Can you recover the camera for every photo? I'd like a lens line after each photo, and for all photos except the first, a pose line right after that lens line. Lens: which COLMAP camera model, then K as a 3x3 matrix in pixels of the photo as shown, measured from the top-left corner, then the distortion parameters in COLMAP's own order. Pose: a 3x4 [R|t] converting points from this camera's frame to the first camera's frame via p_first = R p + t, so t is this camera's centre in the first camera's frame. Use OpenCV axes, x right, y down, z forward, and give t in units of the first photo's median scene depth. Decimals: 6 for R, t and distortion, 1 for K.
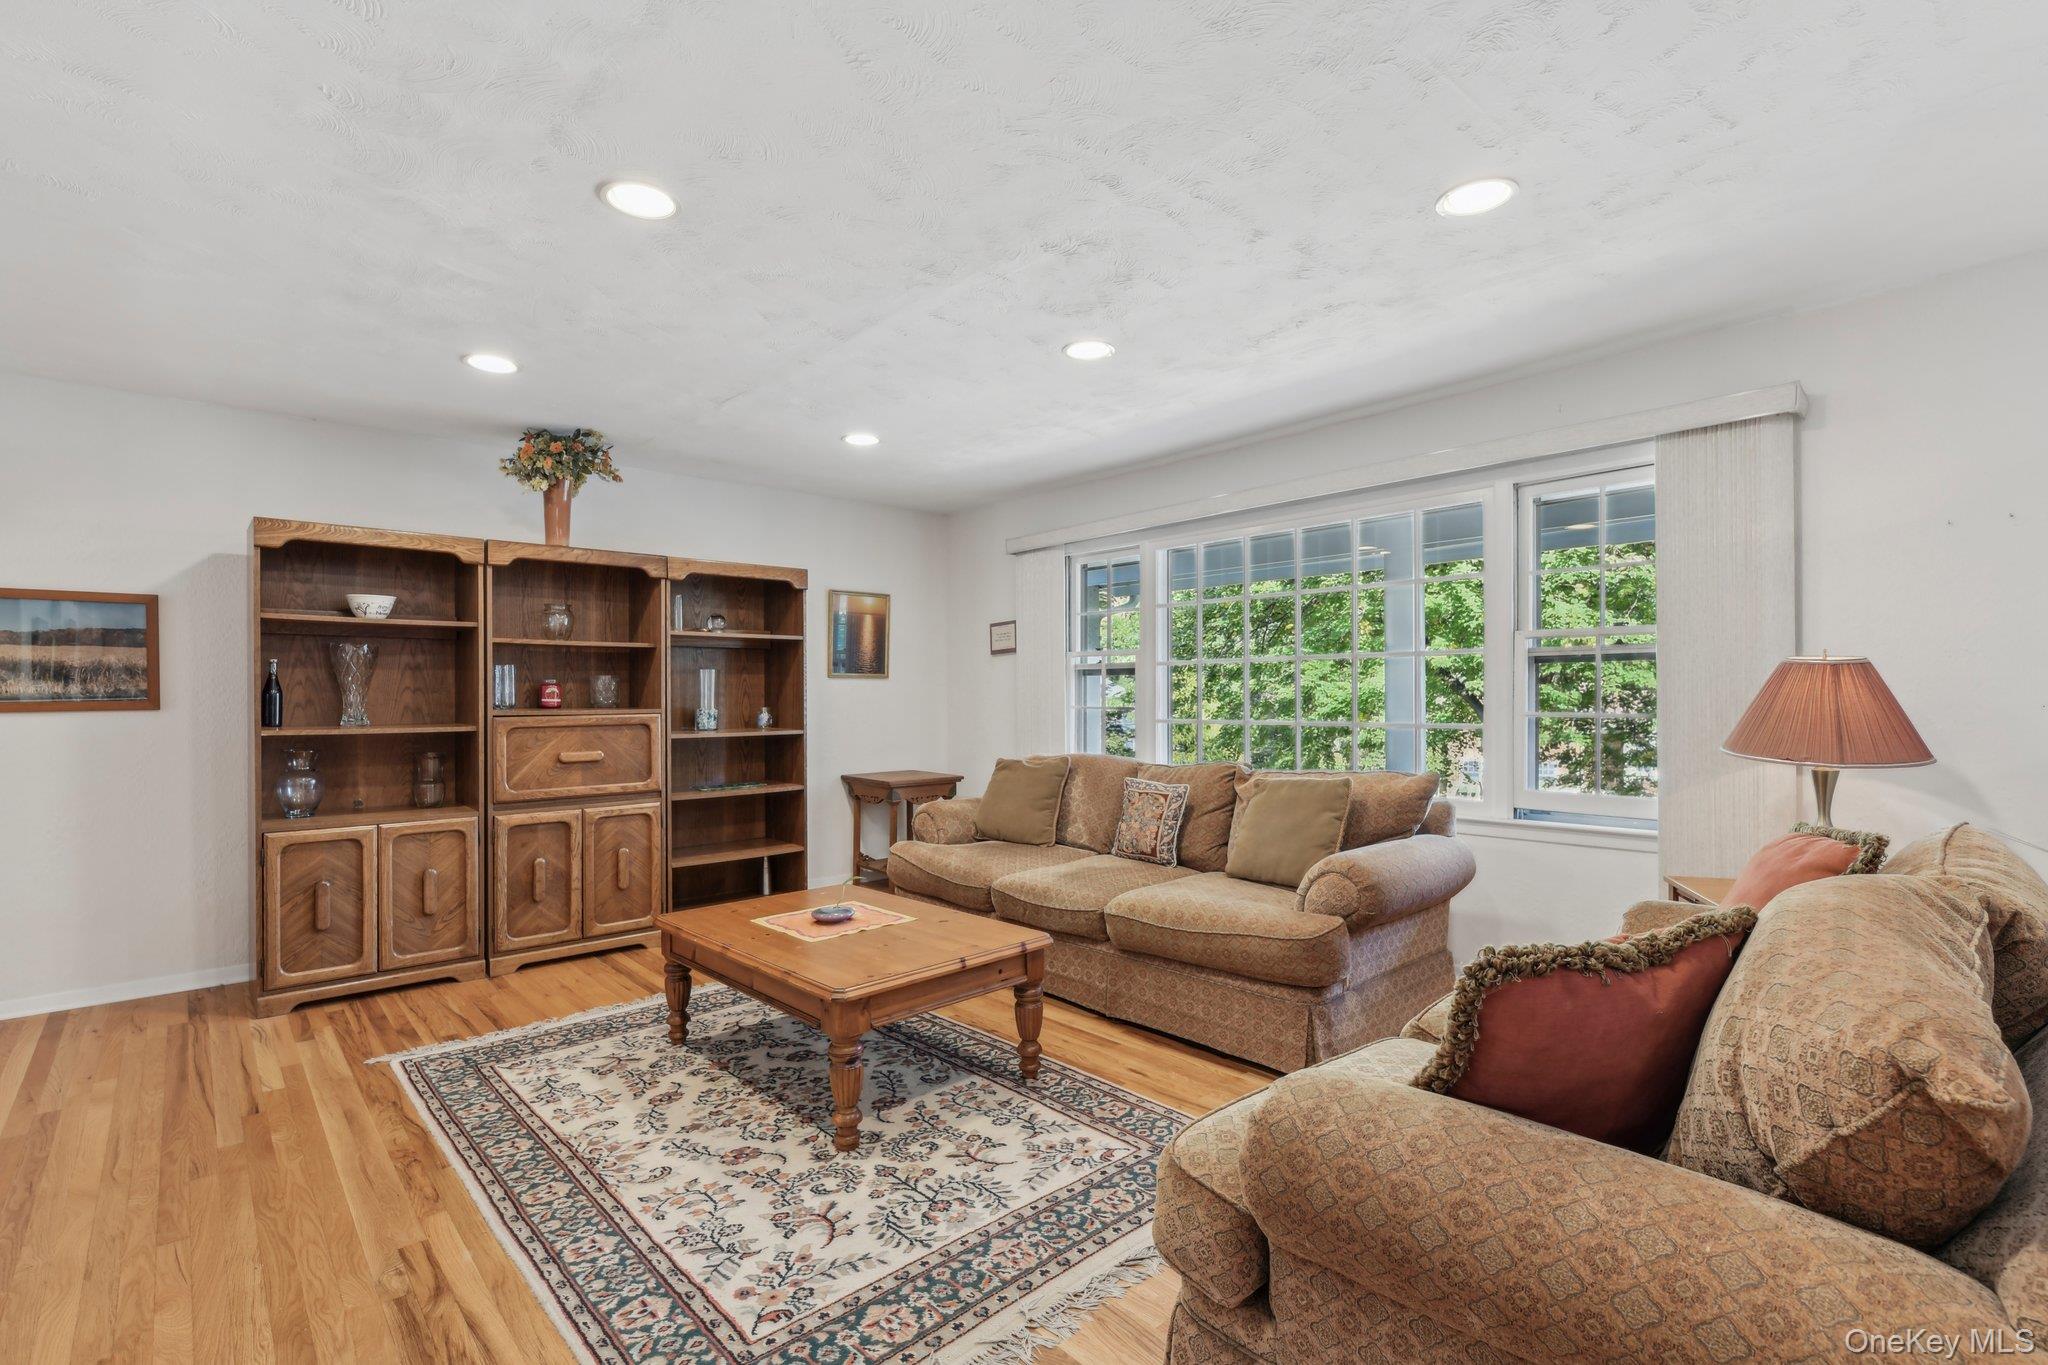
lens RADIAL K [[953.2, 0, 1026.5], [0, 953.2, 697.8], [0, 0, 1]] dist [0.000772, -0.001630]
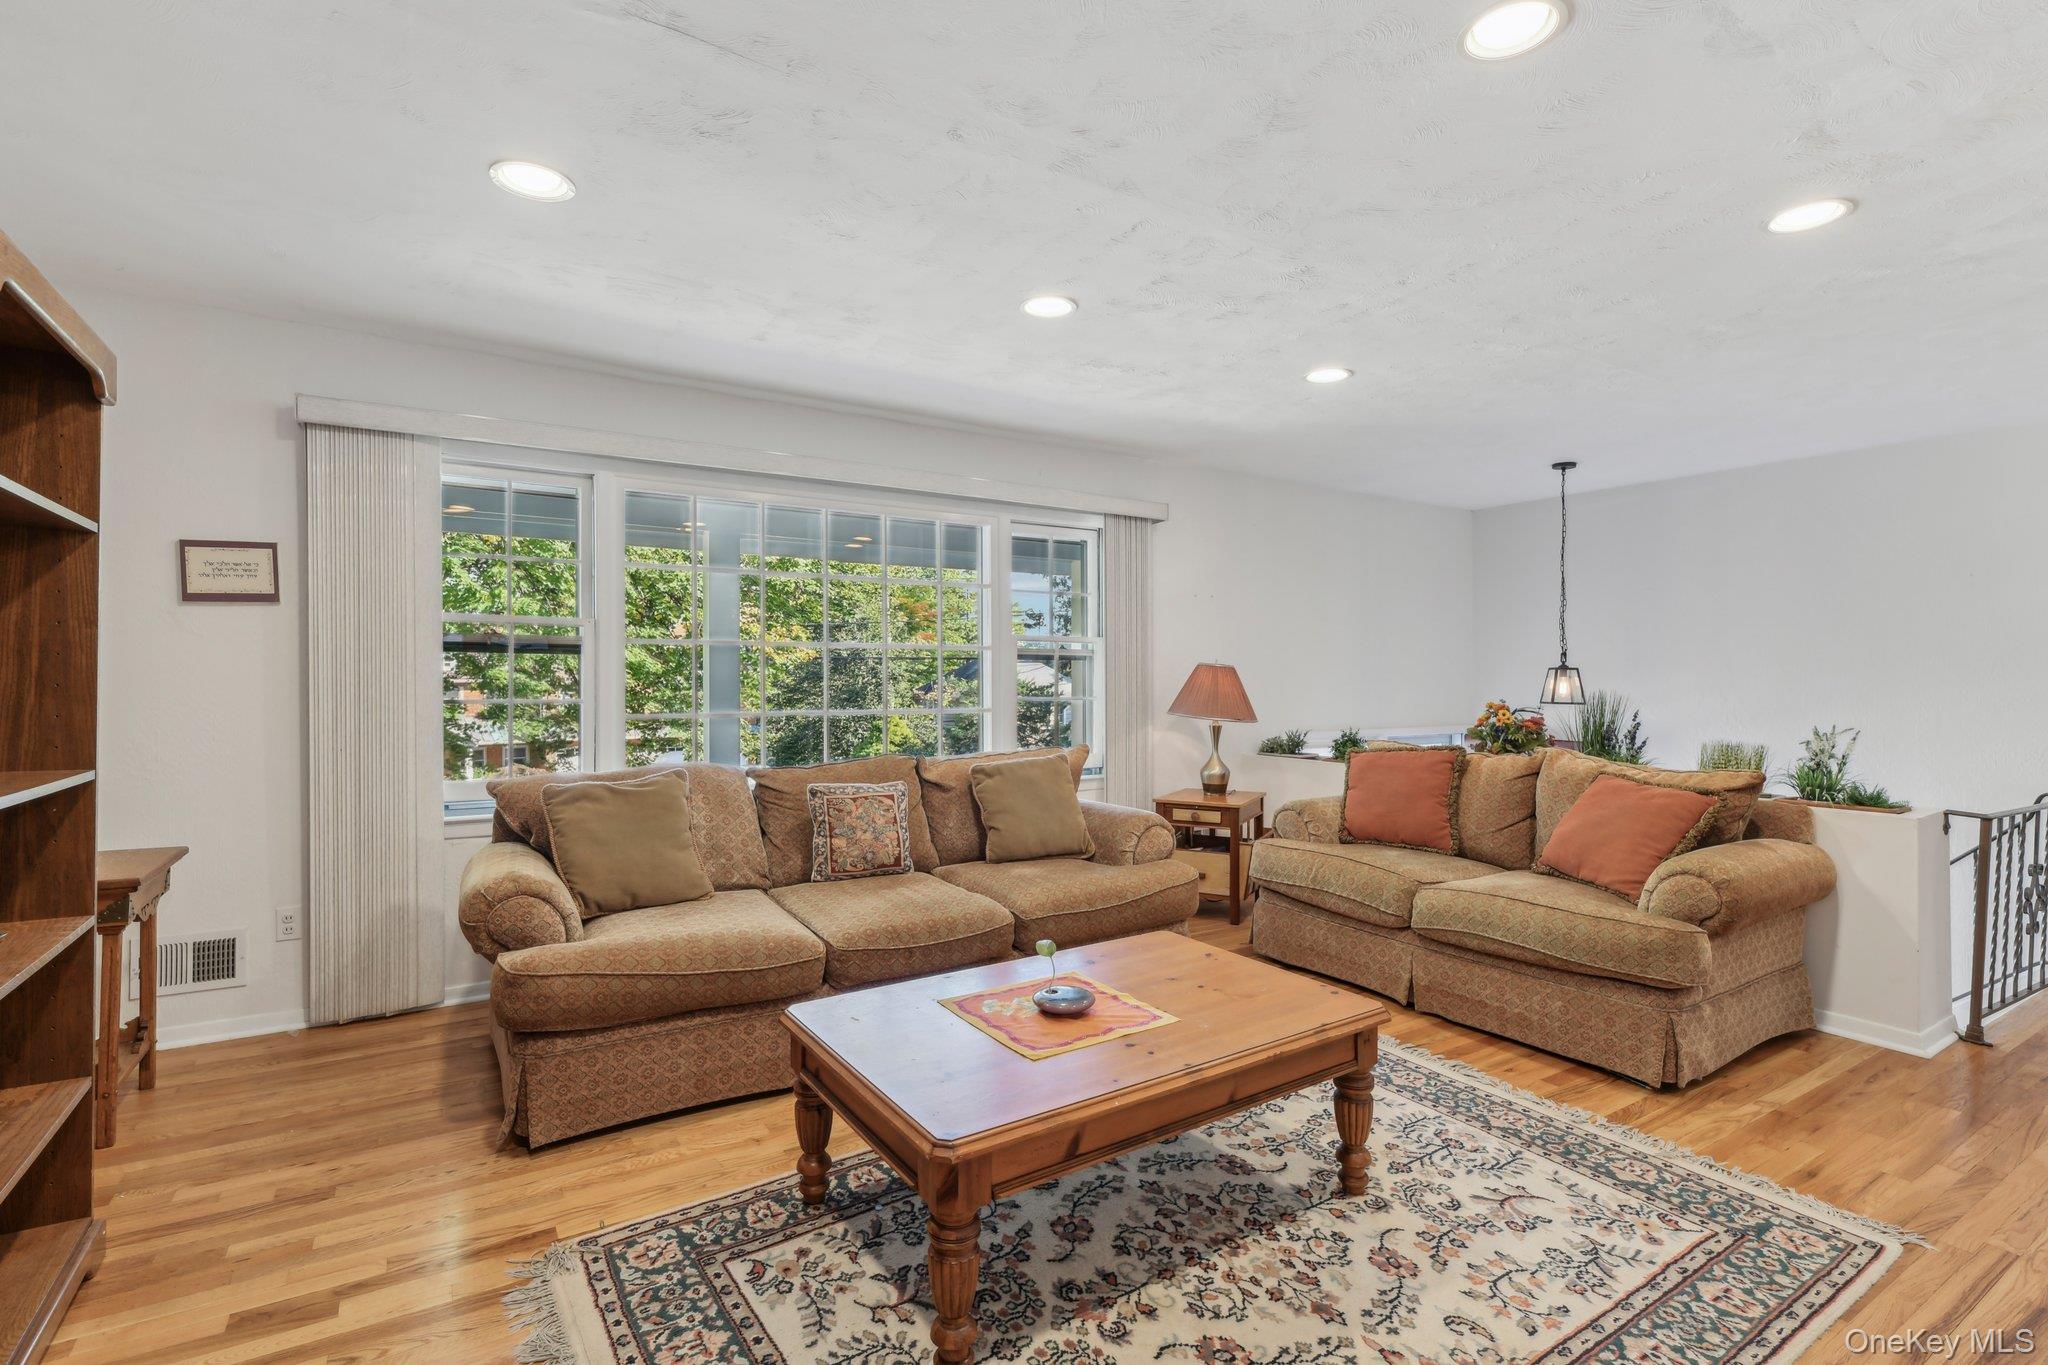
lens RADIAL K [[953.2, 0, 1026.7], [0, 953.2, 683.3], [0, 0, 1]] dist [0.000772, -0.001630]
pose [[0.161038, 0.005010, 0.986935, -0.739918], [0.003232, 0.999979, -0.005604, 0.003145], [-0.986943, 0.004093, 0.161019, 0.767146]]
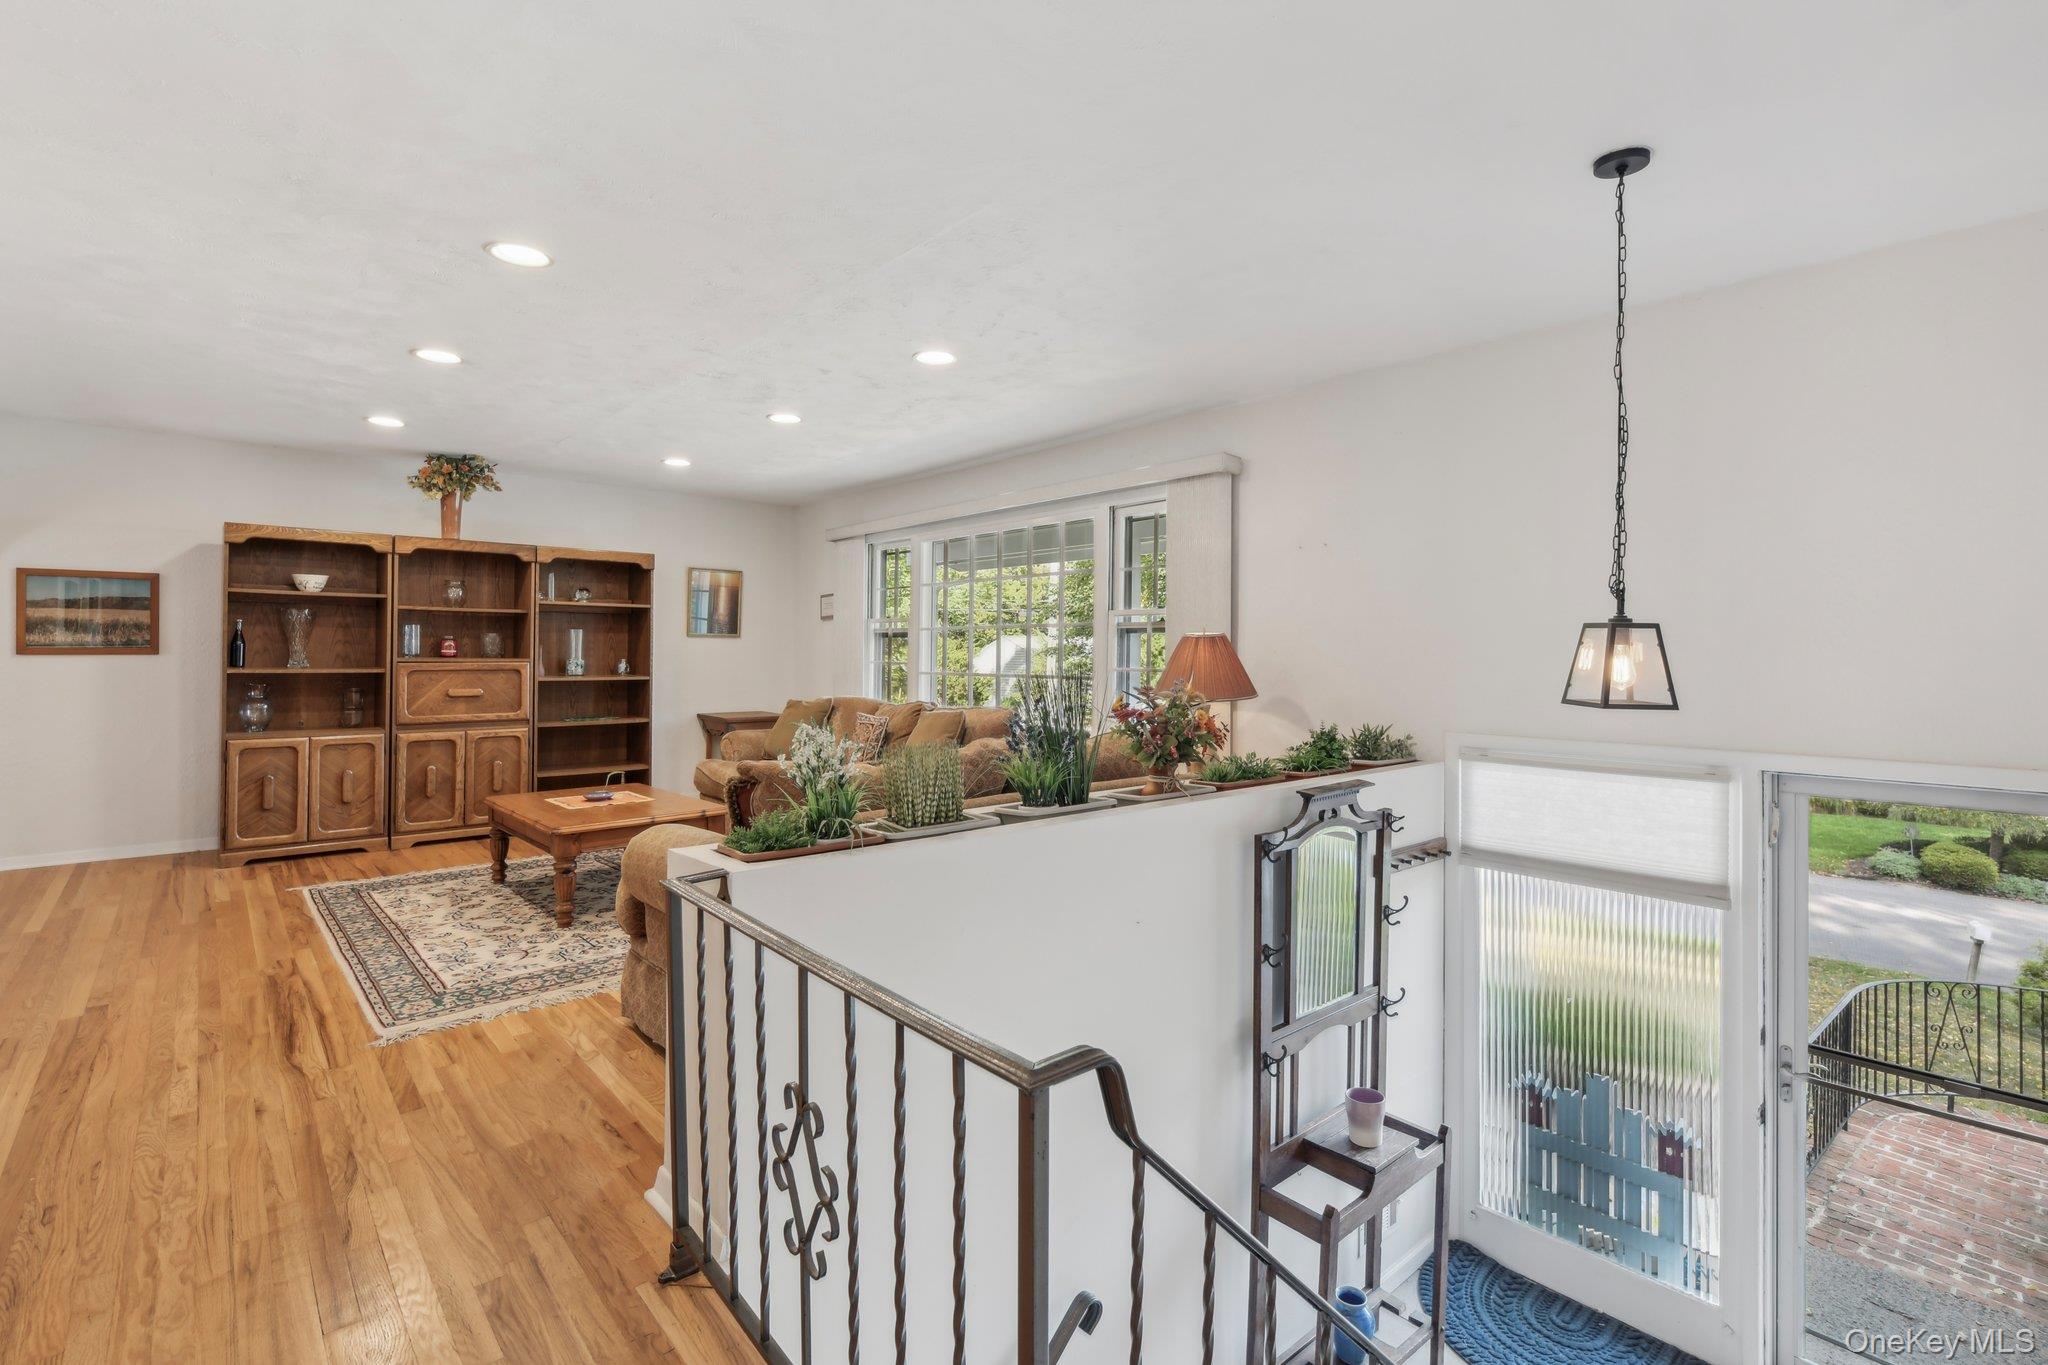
lens RADIAL K [[953.2, 0, 1032.8], [0, 953.2, 646.2], [0, 0, 1]] dist [0.000772, -0.001630]
pose [[0.999904, 0.011919, -0.007088, 0.411240], [-0.011999, 0.999864, -0.011345, 0.000953], [0.006951, 0.011429, 0.999911, -0.419000]]
